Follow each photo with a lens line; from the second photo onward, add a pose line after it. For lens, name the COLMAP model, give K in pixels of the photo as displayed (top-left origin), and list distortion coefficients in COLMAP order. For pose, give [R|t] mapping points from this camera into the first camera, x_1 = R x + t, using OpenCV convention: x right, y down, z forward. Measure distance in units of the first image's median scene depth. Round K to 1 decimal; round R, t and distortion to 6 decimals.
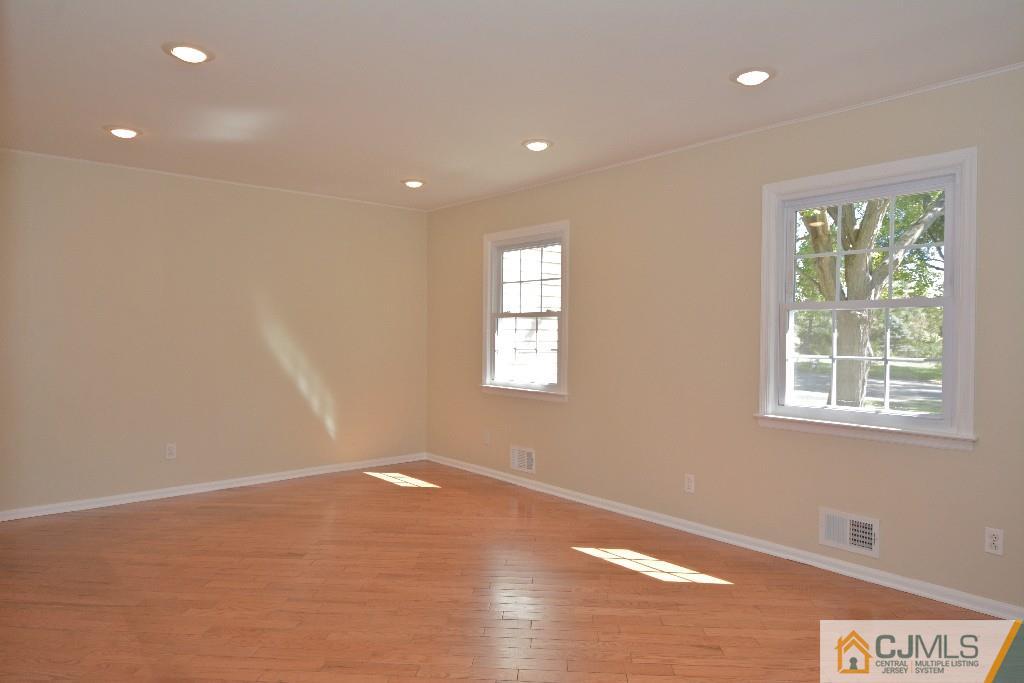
lens RADIAL K [[653.5, 0, 513.4], [0, 653.5, 344.2], [0, 0, 1]] dist [0.008106, -0.001737]
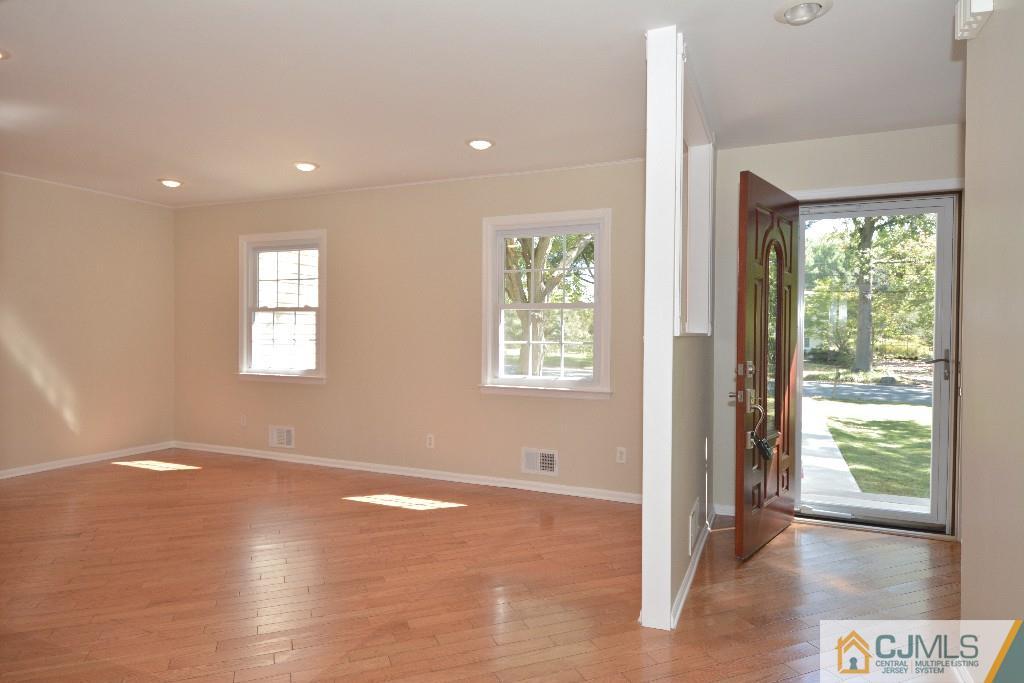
lens RADIAL K [[606.5, 0, 512.0], [0, 606.5, 341.5], [0, 0, 1]] dist [0.007988, -0.002544]
pose [[0.899849, -0.004189, 0.436182, -0.087014], [0.004218, 0.999991, 0.000901, 0.011778], [-0.436182, 0.001029, 0.899858, -0.124079]]
